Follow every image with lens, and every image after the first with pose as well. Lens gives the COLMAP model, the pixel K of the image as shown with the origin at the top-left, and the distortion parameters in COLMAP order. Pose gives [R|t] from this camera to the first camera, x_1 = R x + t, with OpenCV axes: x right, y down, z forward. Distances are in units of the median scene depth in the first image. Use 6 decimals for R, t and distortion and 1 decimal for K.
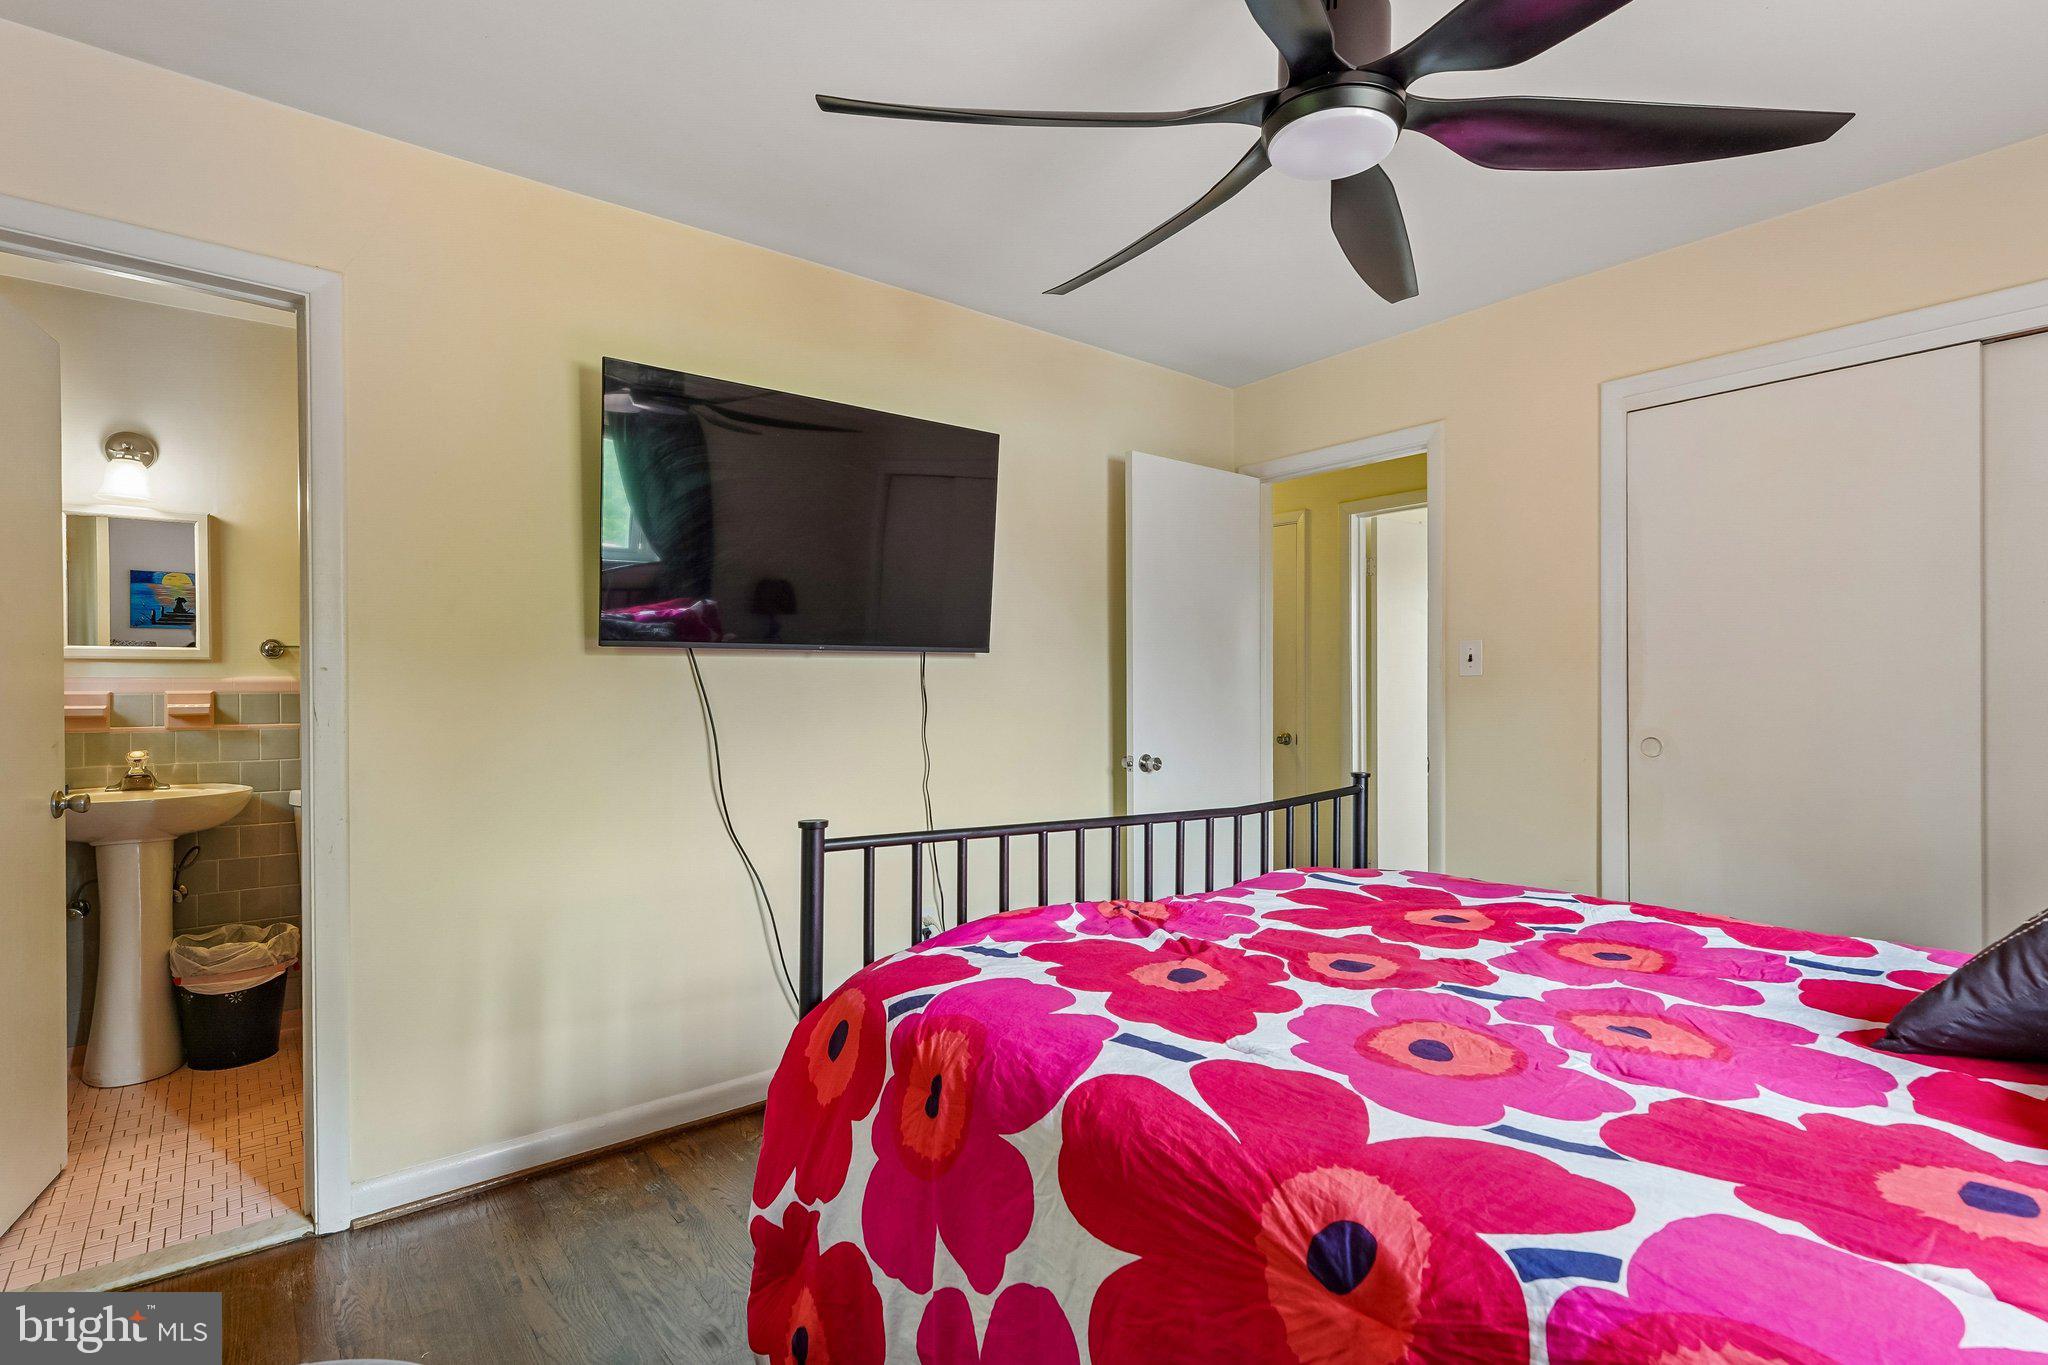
lens RADIAL K [[977.9, 0, 1010.5], [0, 977.9, 688.4], [0, 0, 1]] dist [0.000030, -0.000757]
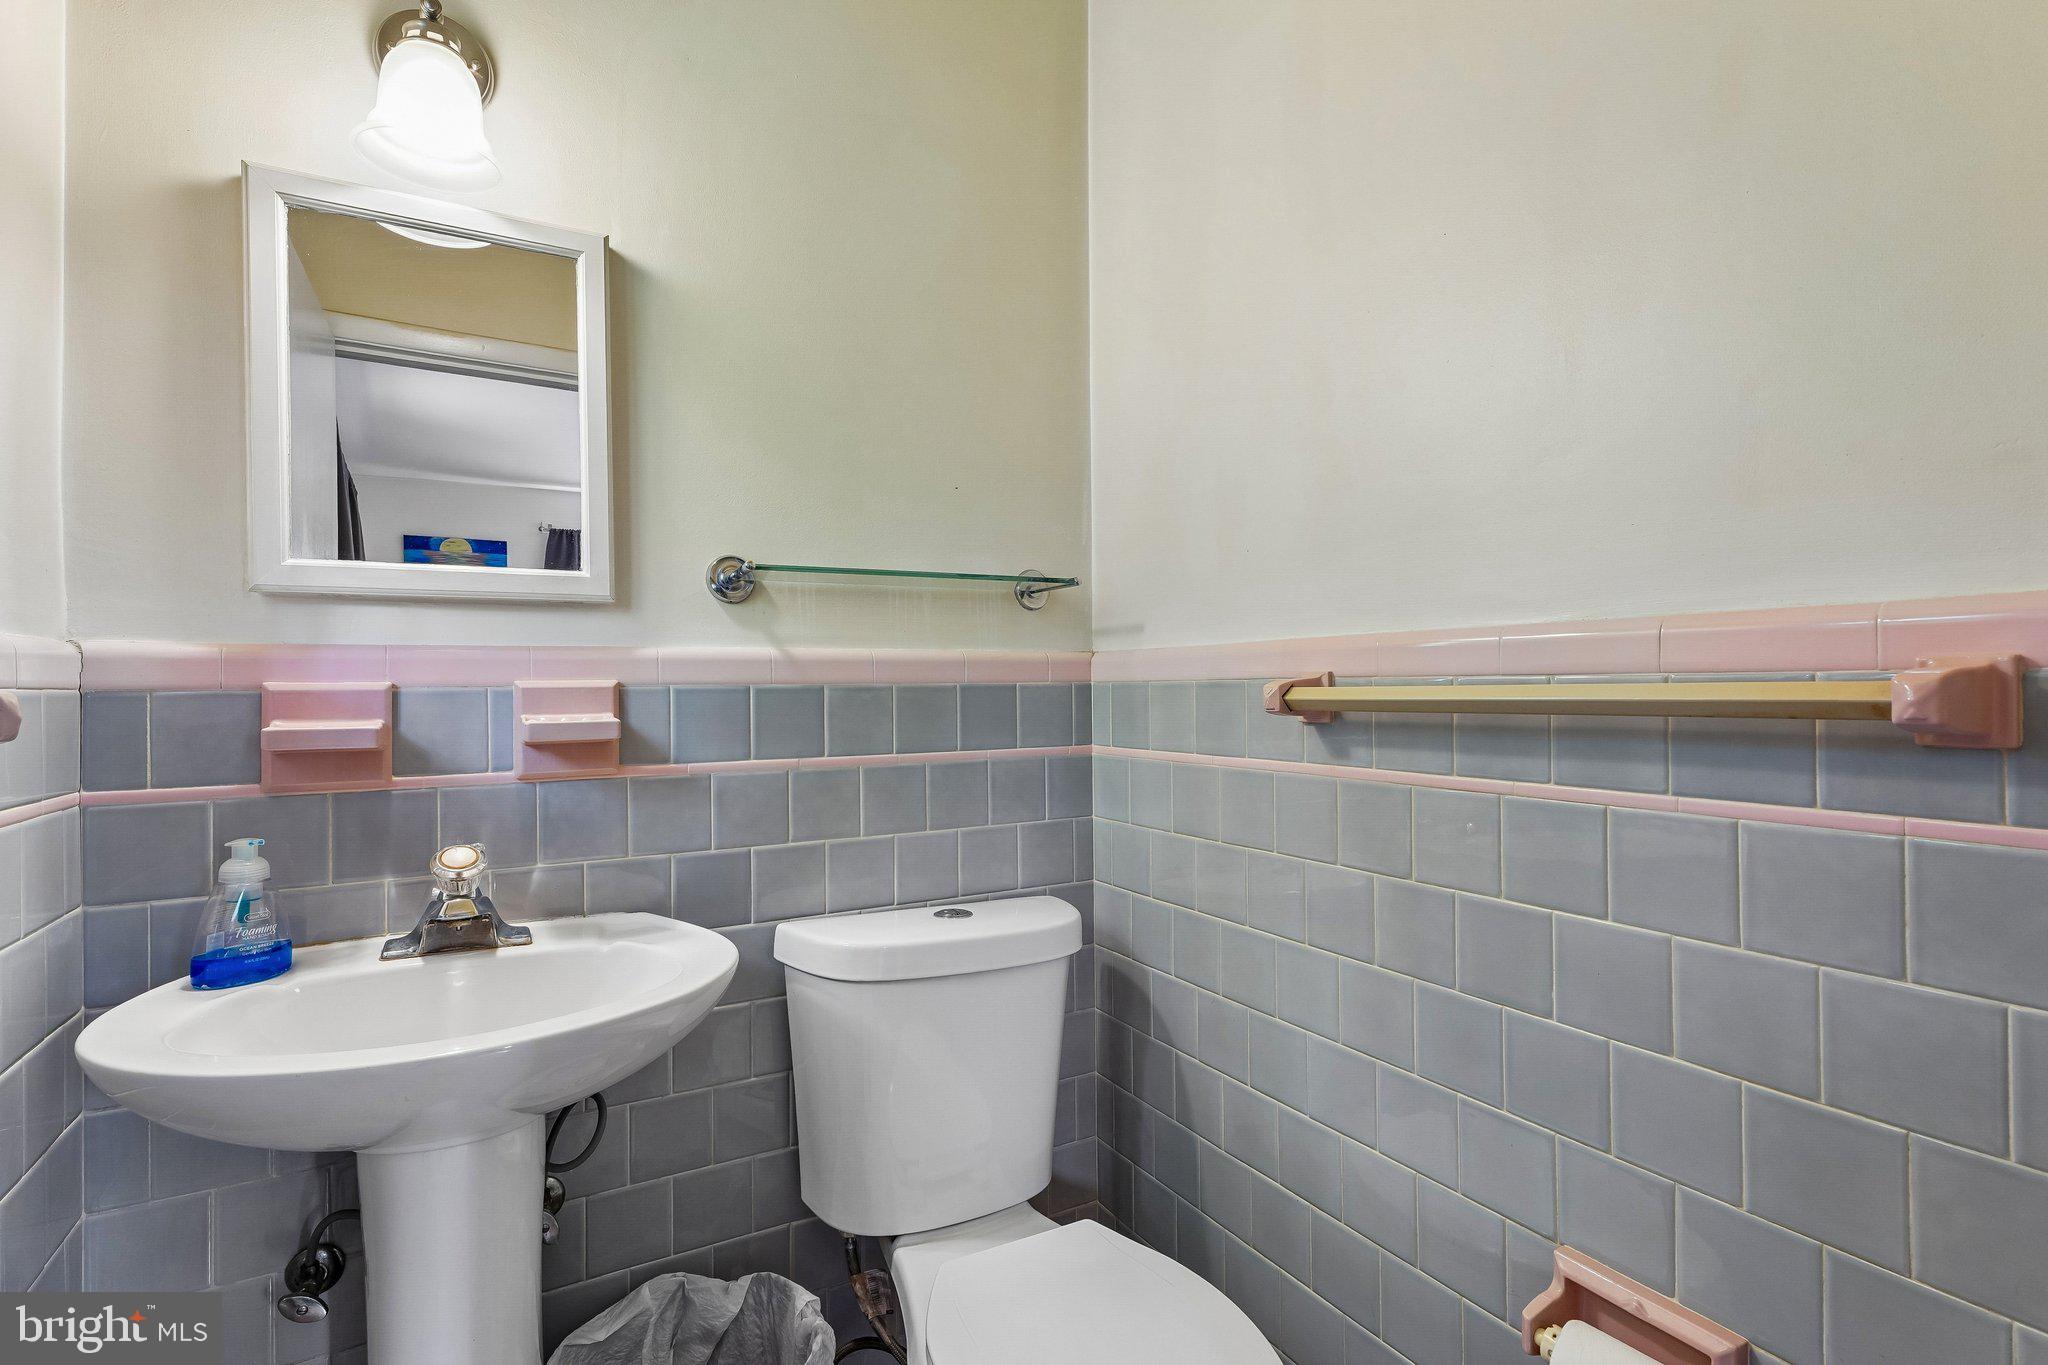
lens RADIAL K [[977.9, 0, 1010.5], [0, 977.9, 688.4], [0, 0, 1]] dist [0.000030, -0.000757]
pose [[0.985089, 0.005180, -0.171966, -0.595928], [-0.004516, 0.999981, 0.004254, 0.003196], [0.171985, -0.003414, 0.985094, 0.642436]]
